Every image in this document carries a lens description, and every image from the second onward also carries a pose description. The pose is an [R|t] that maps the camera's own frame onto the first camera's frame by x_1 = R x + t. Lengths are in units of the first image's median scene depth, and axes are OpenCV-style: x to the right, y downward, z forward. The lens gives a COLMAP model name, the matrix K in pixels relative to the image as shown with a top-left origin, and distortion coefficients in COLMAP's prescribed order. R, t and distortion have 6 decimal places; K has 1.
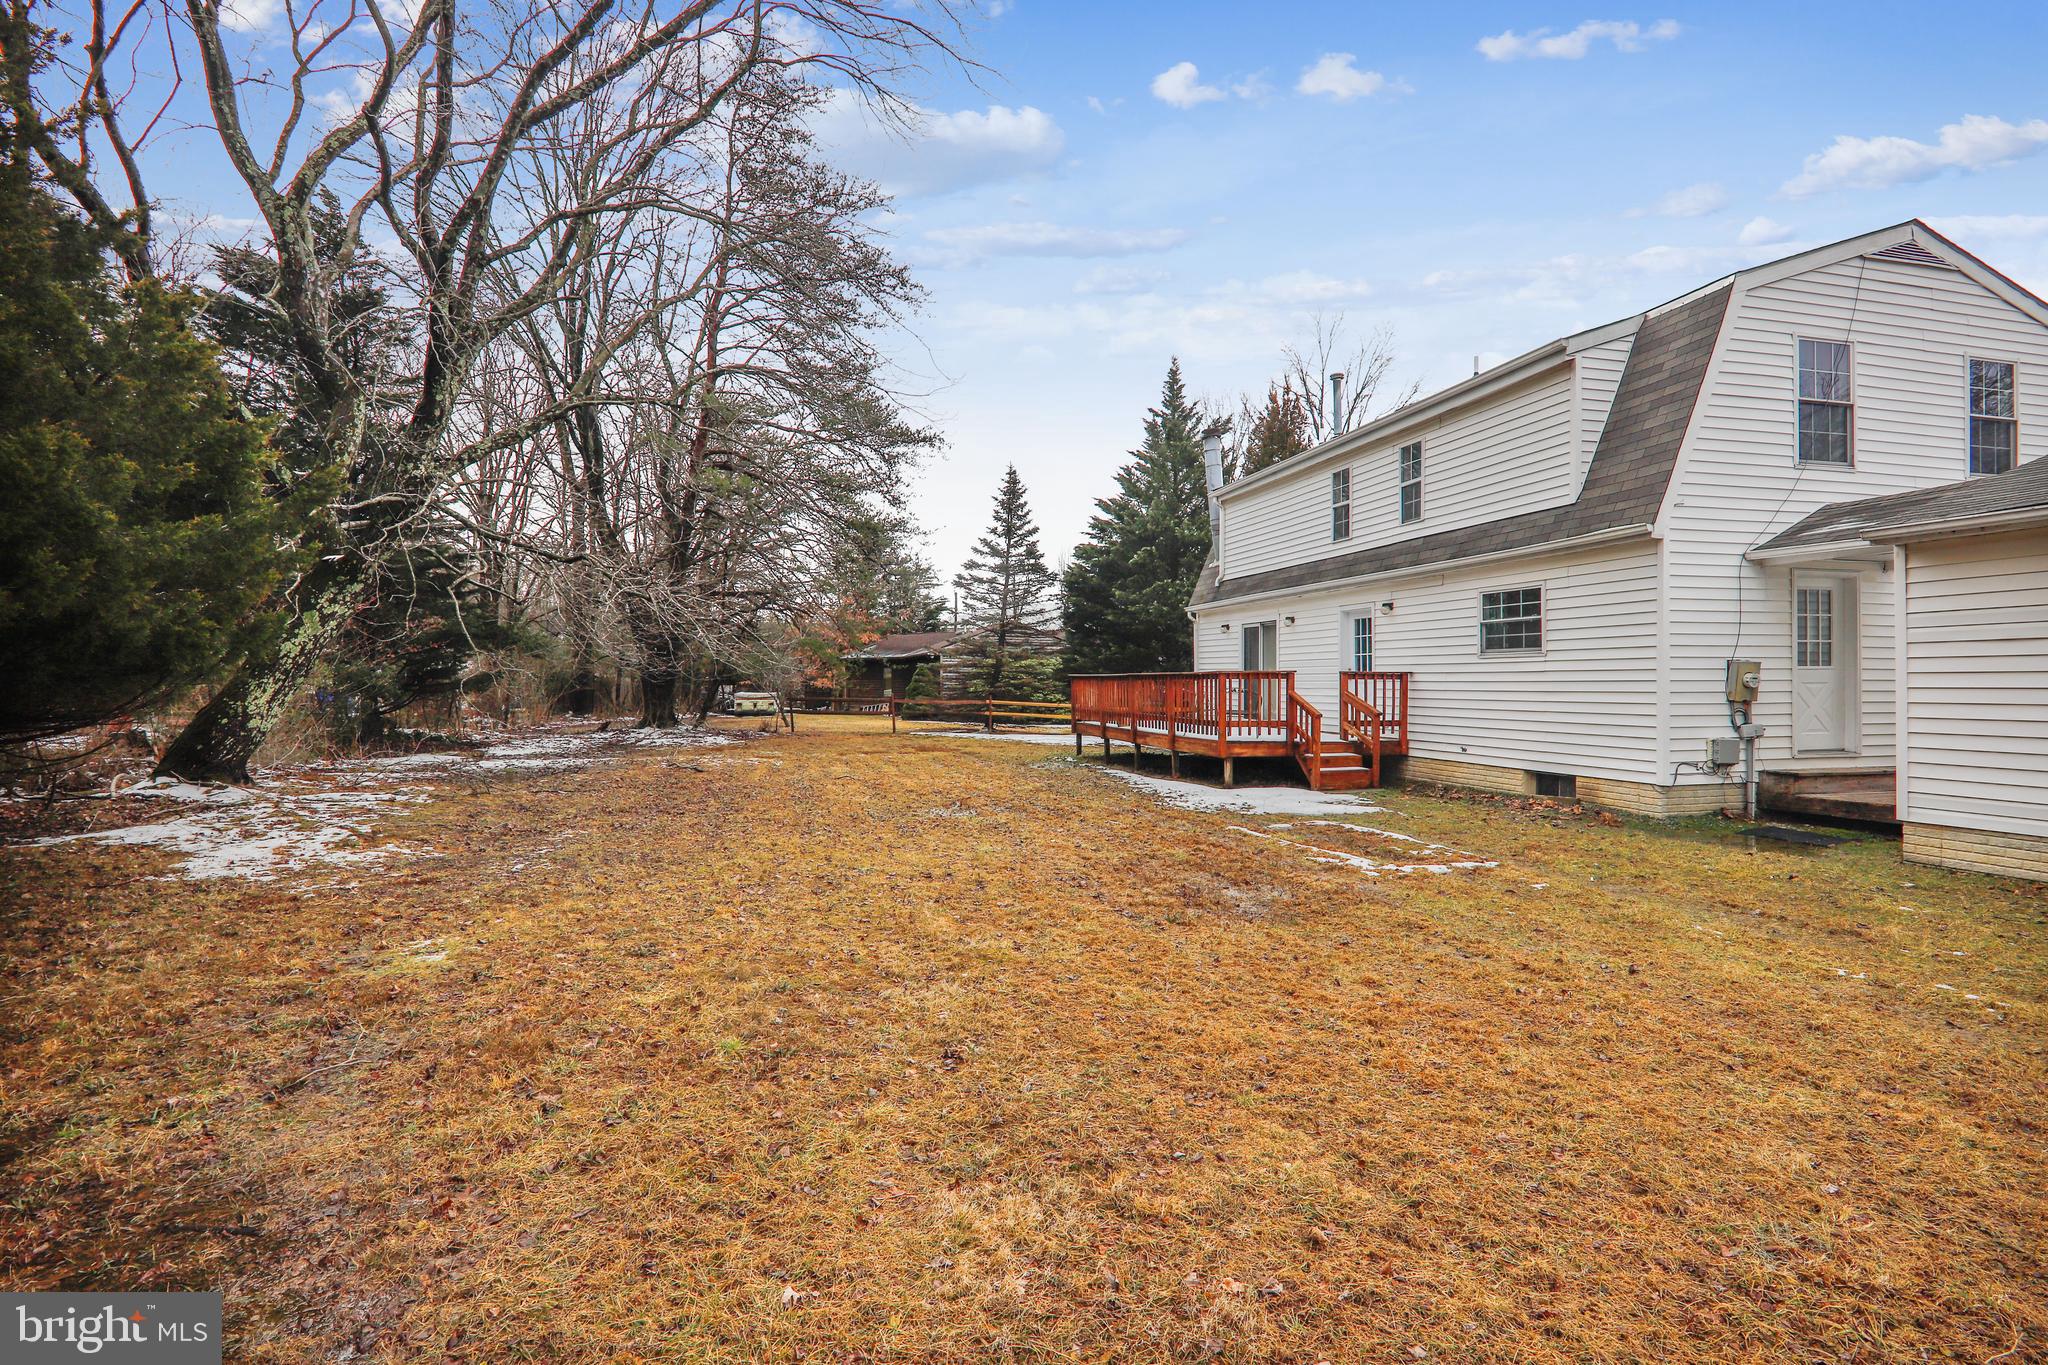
lens RADIAL K [[1007.2, 0, 1014.3], [0, 1007.2, 691.6], [0, 0, 1]] dist [-0.013003, -0.000276]
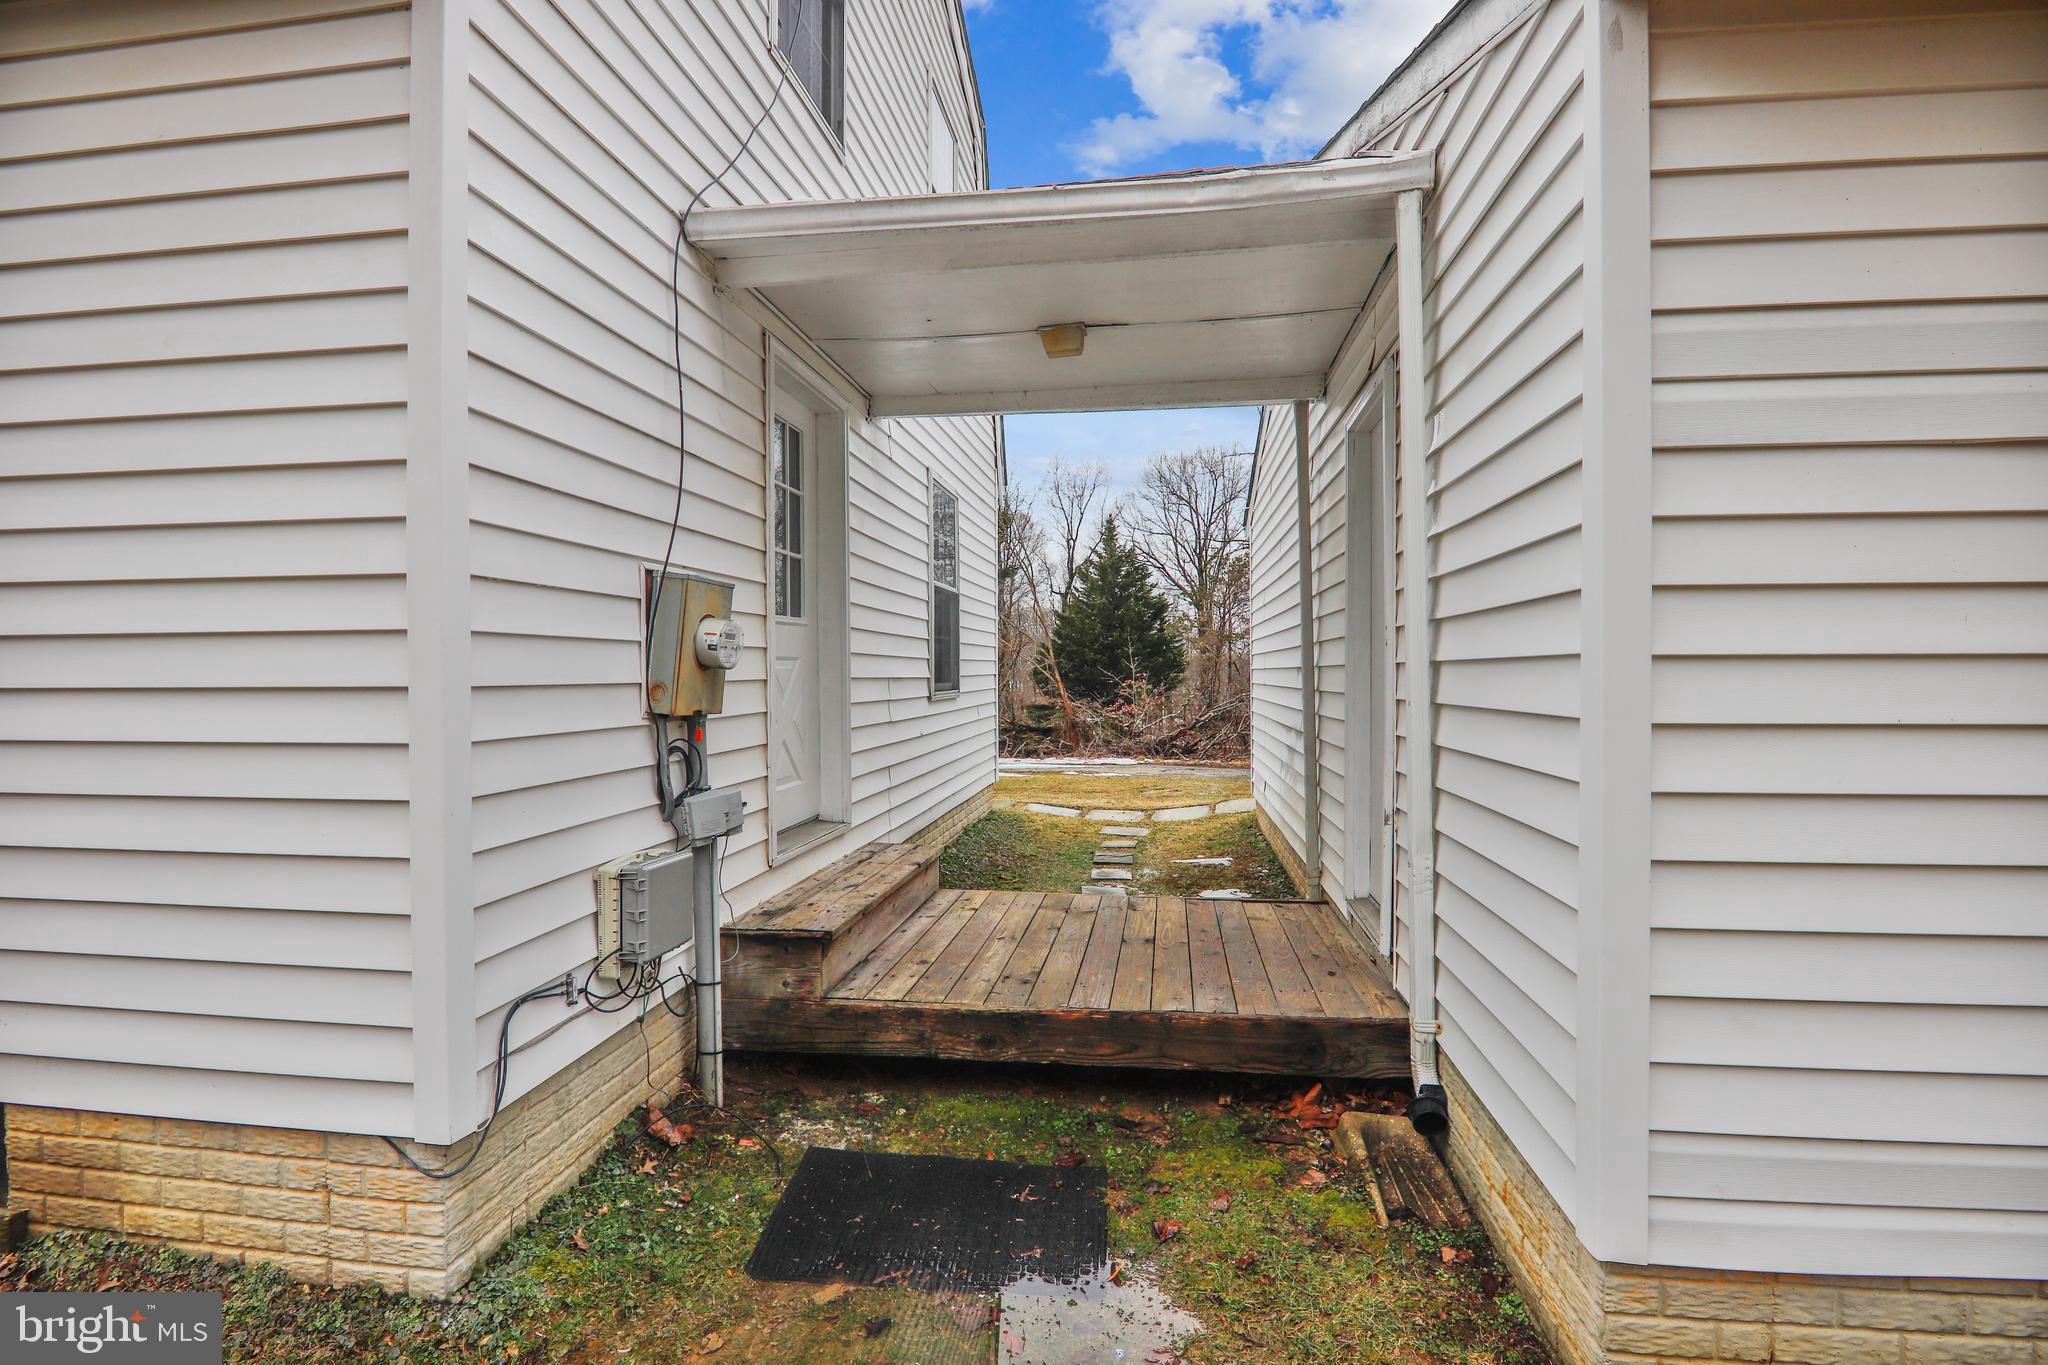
lens RADIAL K [[1008.4, 0, 1024.0], [0, 1008.4, 682.5], [0, 0, 1]] dist [-0.004974, -0.000426]
pose [[0.369392, -0.007269, 0.929245, 0.354038], [0.009368, 0.999948, 0.004098, -0.000295], [-0.929226, 0.007191, 0.369441, 0.576581]]
